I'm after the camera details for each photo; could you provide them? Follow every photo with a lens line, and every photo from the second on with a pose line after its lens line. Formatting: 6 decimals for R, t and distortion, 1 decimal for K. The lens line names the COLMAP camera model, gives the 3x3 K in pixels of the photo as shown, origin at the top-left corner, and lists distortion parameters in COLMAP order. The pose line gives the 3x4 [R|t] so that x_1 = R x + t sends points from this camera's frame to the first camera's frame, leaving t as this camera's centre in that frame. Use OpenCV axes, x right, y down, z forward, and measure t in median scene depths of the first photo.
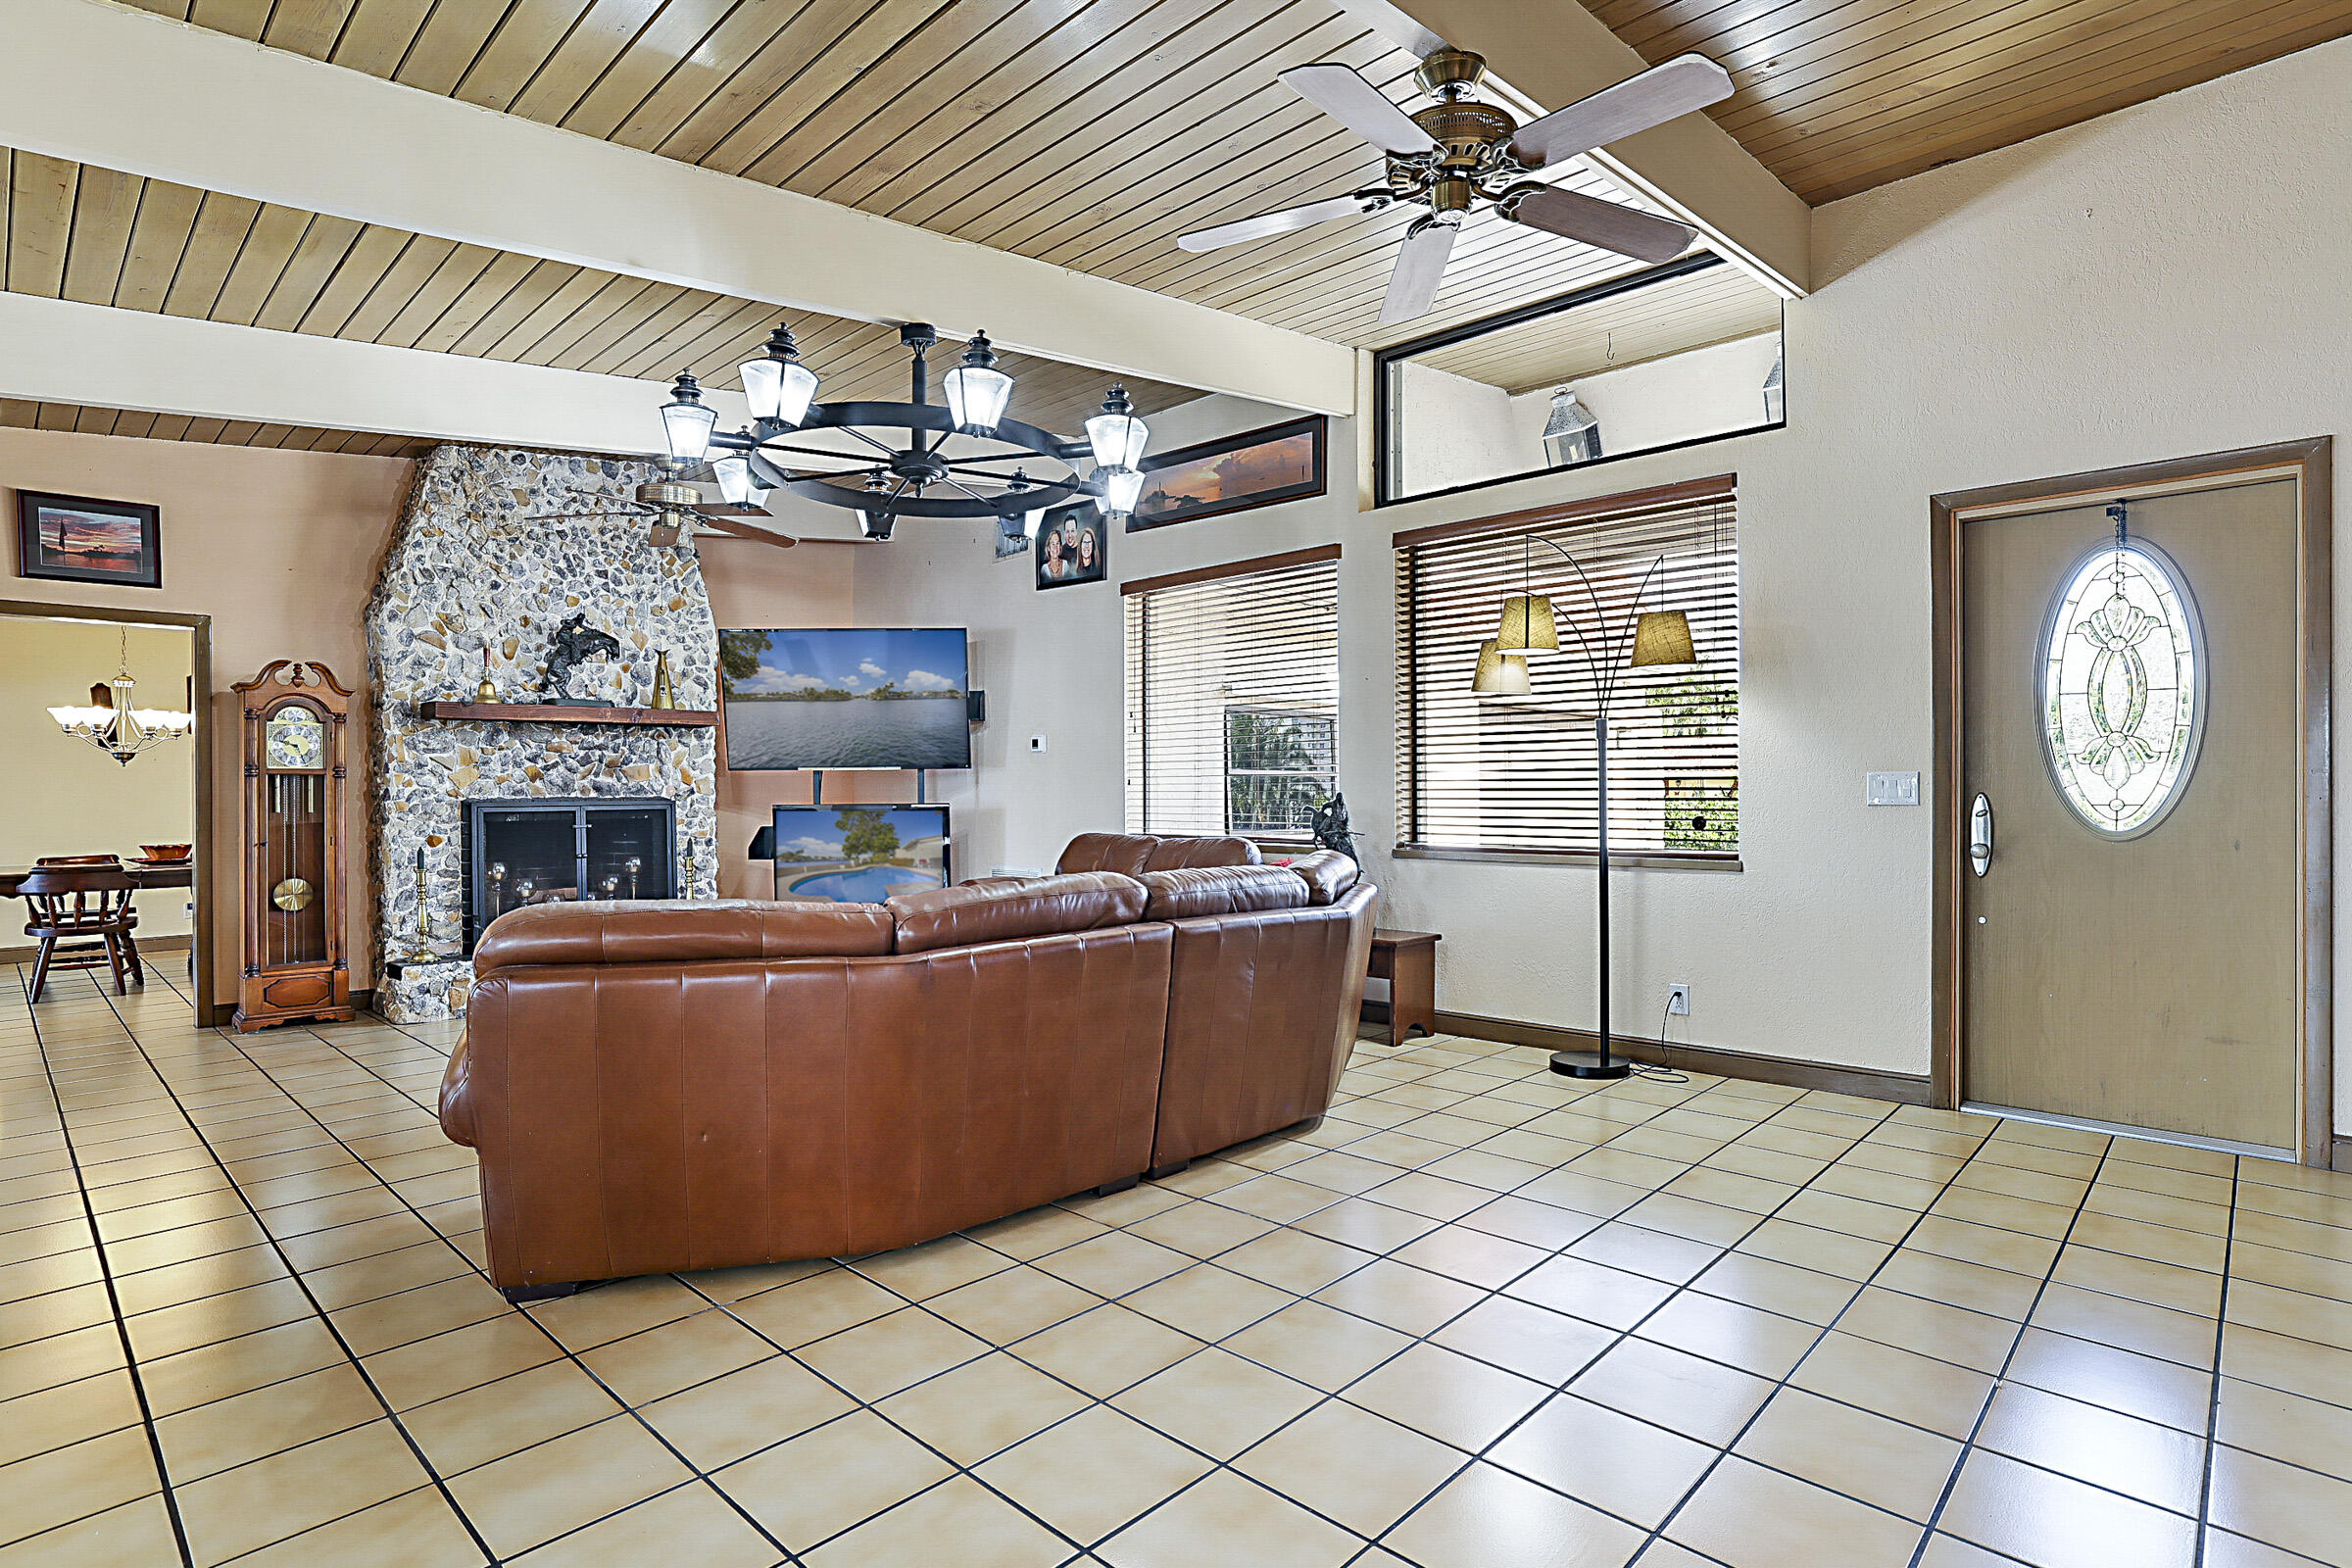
lens RADIAL K [[1207.1, 0, 1187.1], [0, 1207.1, 790.0], [0, 0, 1]] dist [0.003005, 0.001201]
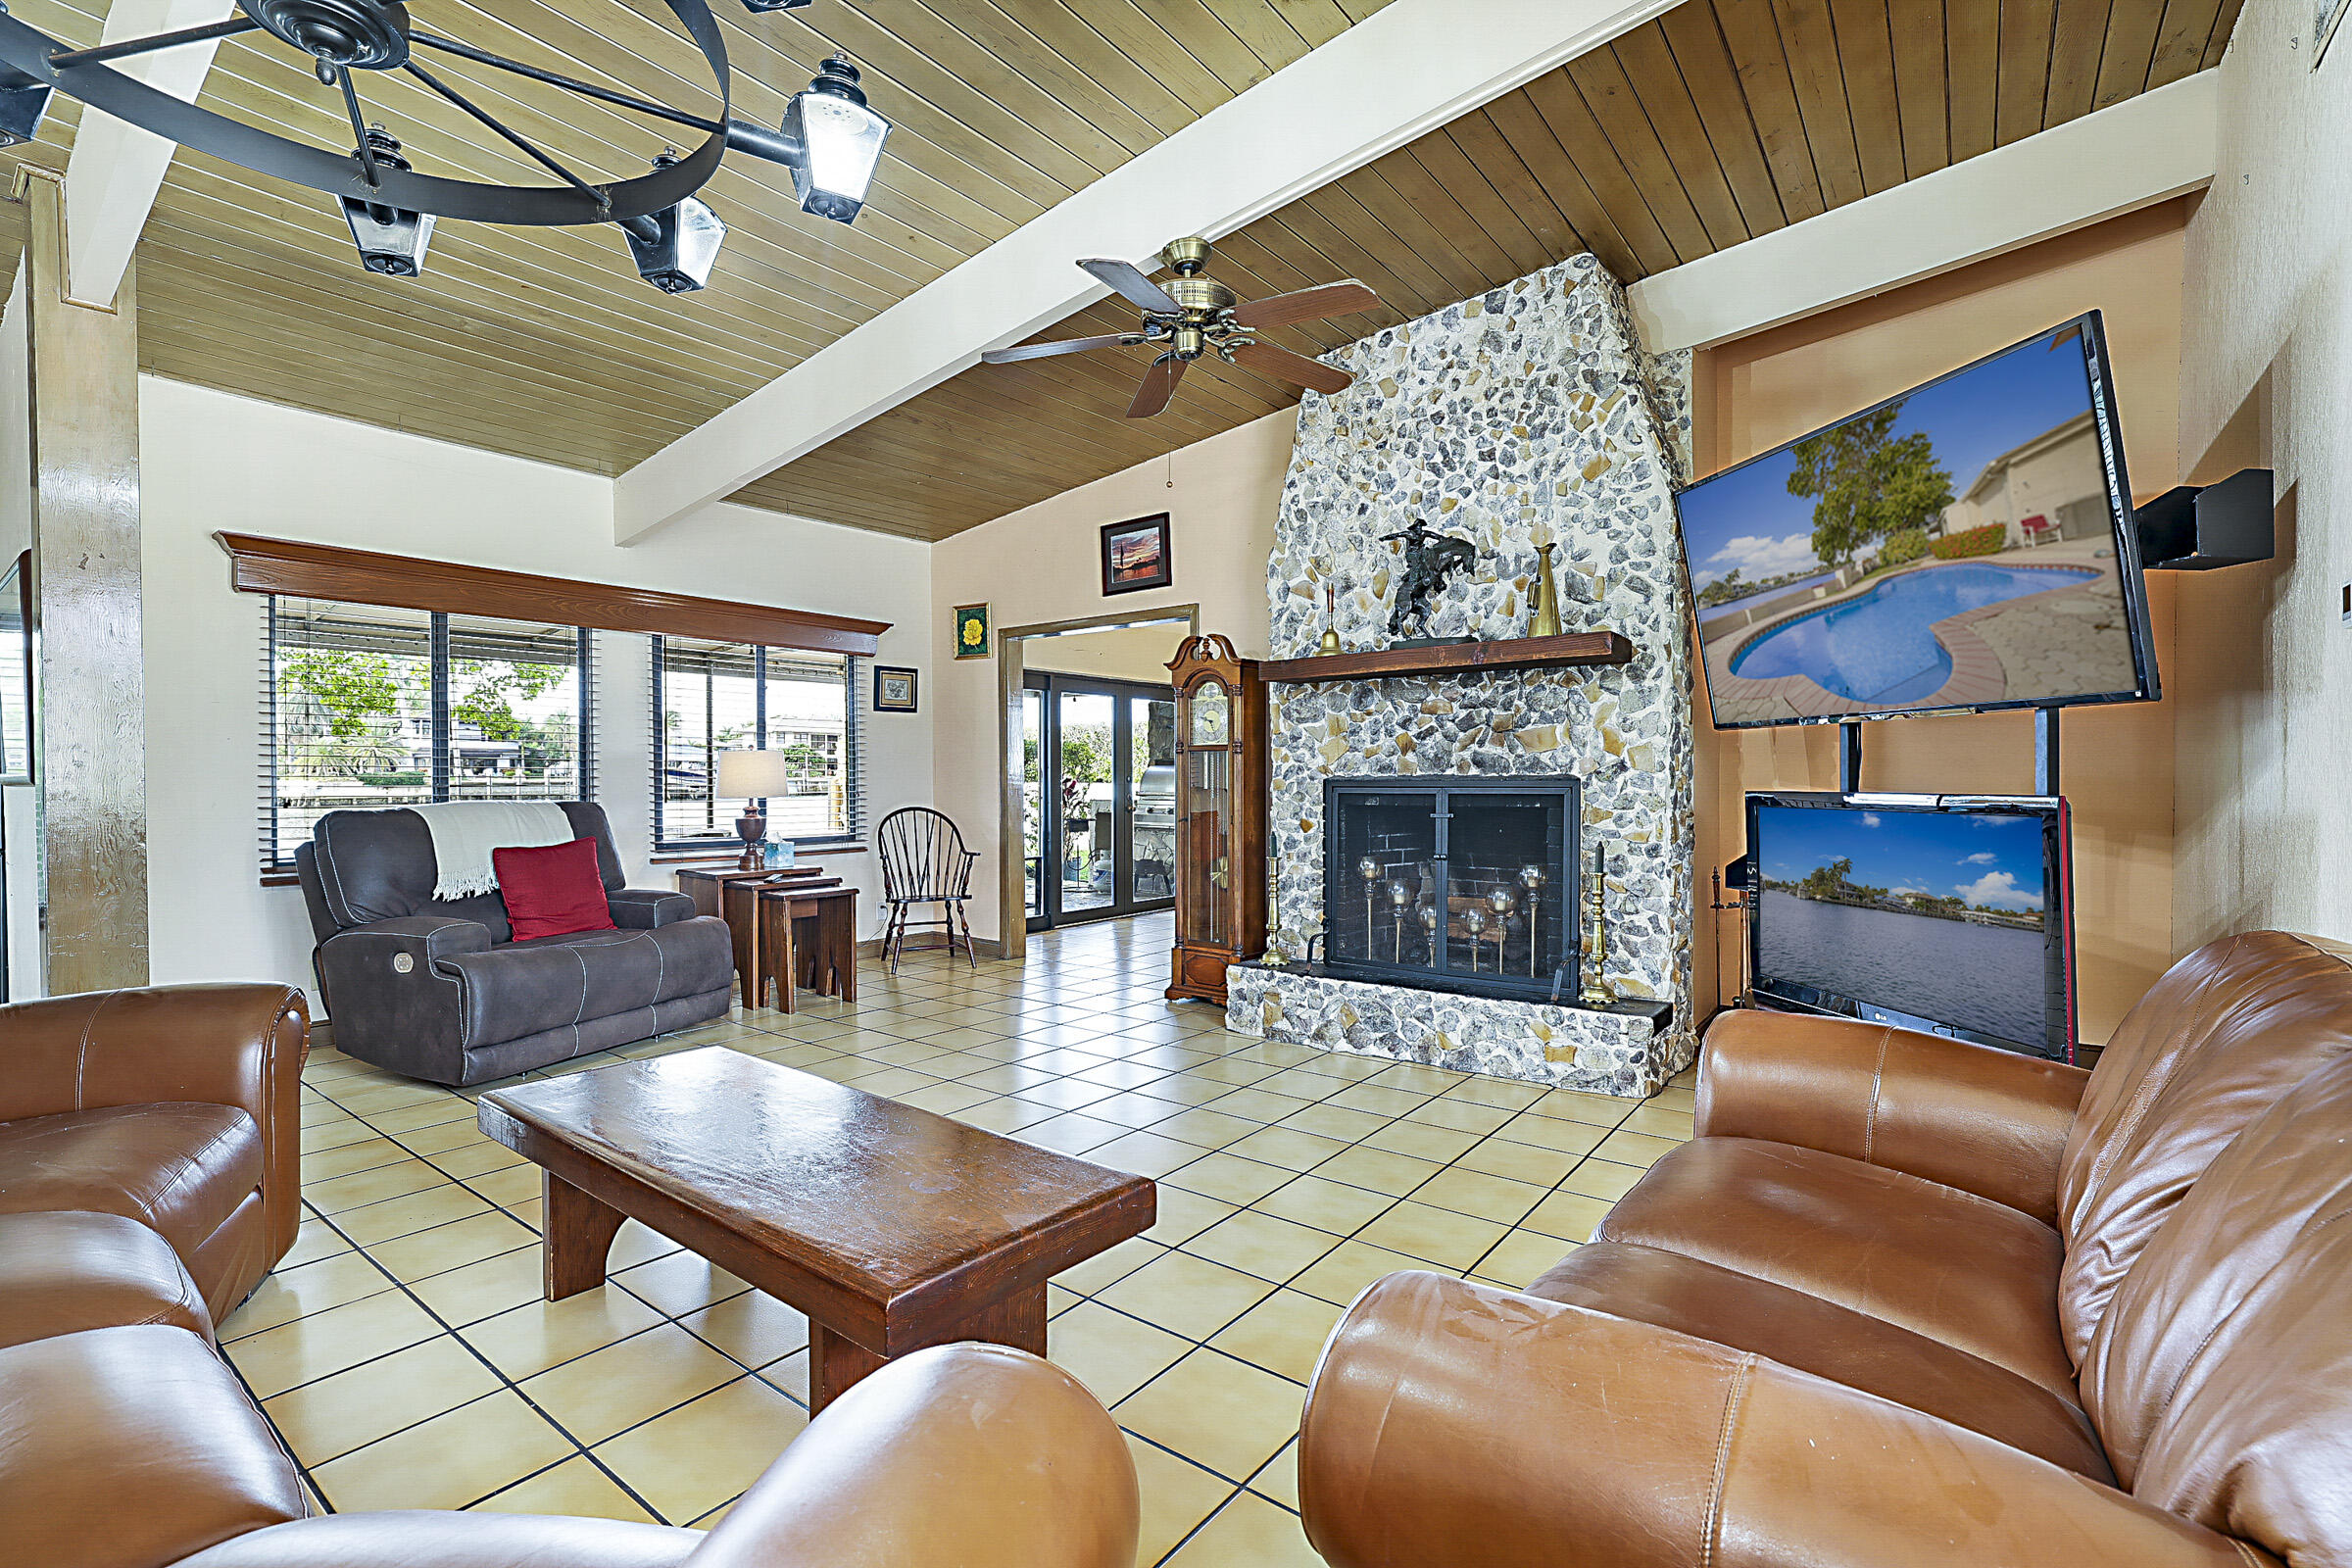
lens RADIAL K [[1089.7, 0, 1145.2], [0, 1089.7, 777.9], [0, 0, 1]] dist [-0.037386, 0.014724]
pose [[0.086062, 0.010150, -0.996238, 0.135290], [0.004944, 0.999931, 0.010615, -0.000103], [0.996278, -0.005839, 0.086006, 0.817834]]
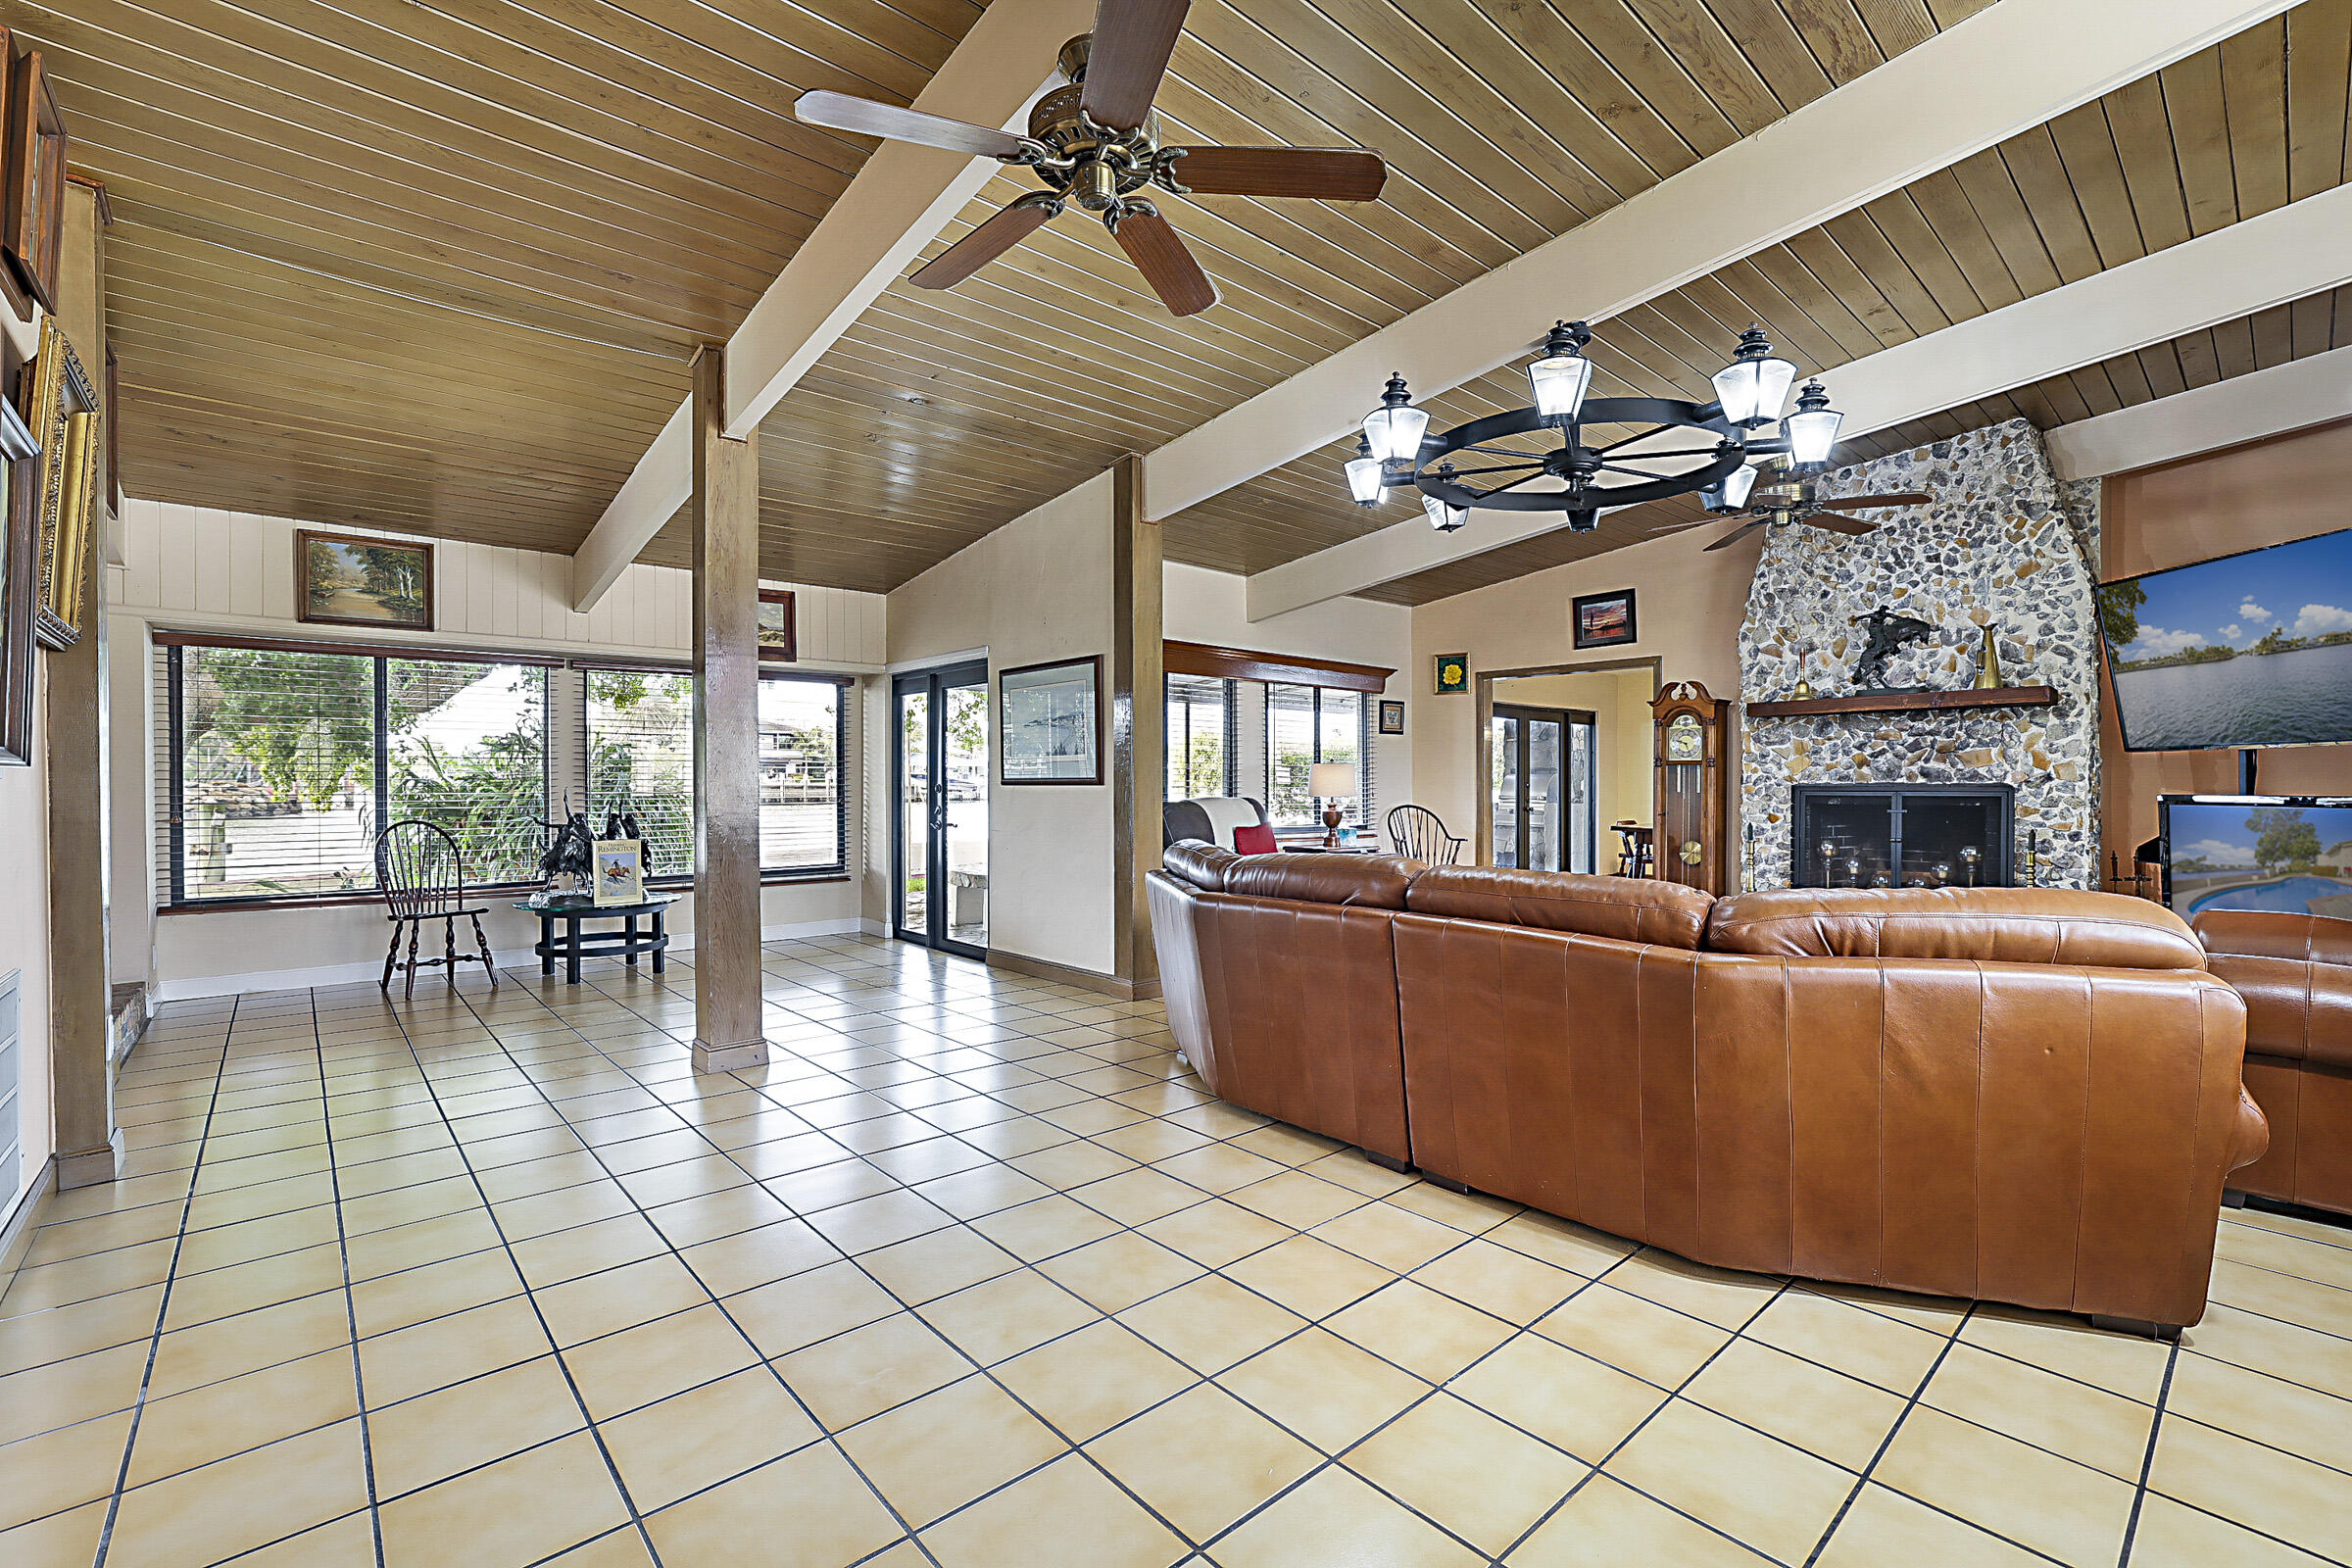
lens RADIAL K [[1041.7, 0, 1154.8], [0, 1041.7, 778.9], [0, 0, 1]] dist [-0.023625, 0.004455]
pose [[-0.110042, 0.003949, -0.993919, 0.465990], [-0.000622, 0.999992, 0.004042, -0.000505], [0.993927, 0.001063, -0.110039, 0.499859]]
